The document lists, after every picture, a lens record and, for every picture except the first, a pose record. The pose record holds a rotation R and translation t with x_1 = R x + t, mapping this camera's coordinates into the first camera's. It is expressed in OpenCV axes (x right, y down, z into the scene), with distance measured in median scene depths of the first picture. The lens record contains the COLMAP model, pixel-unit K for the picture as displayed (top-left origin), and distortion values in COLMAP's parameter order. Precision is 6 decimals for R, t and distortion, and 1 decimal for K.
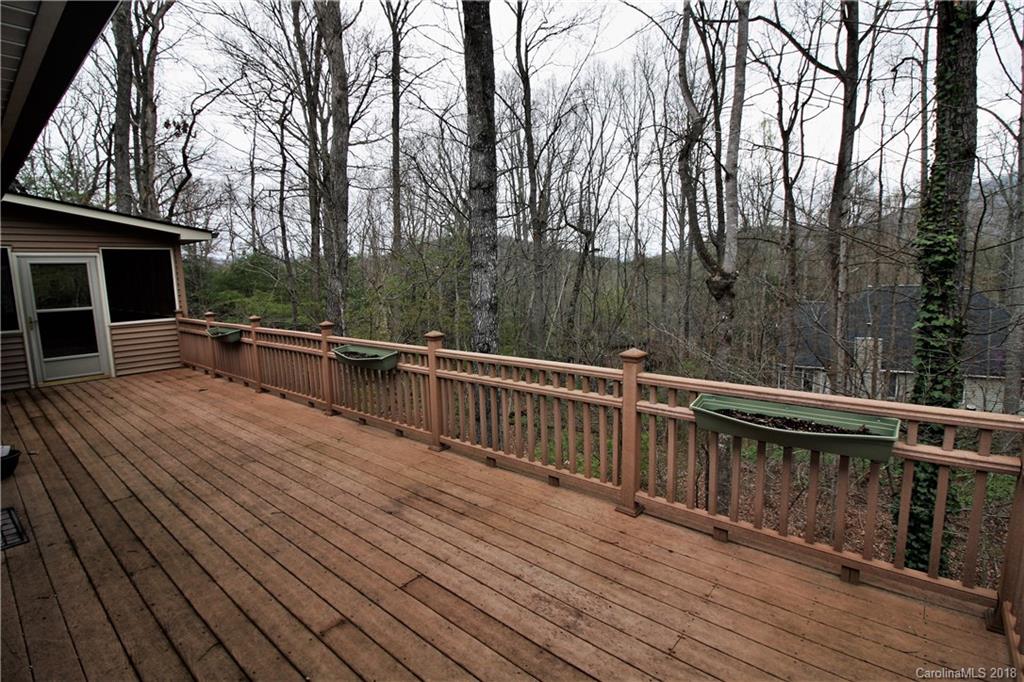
lens RADIAL K [[514.3, 0, 509.9], [0, 514.3, 343.2], [0, 0, 1]] dist [-0.005725, -0.001259]
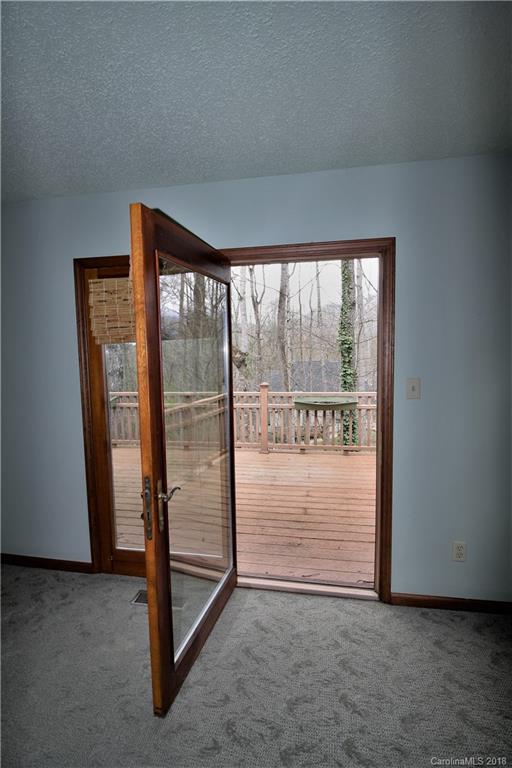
lens RADIAL K [[385.8, 0, 258.9], [0, 385.8, 383.0], [0, 0, 1]] dist [-0.005725, -0.001259]
pose [[0.860523, -0.038639, 0.507943, -0.466539], [0.068828, 0.996795, -0.040777, 0.057114], [-0.504740, 0.070051, 0.860425, -0.361800]]
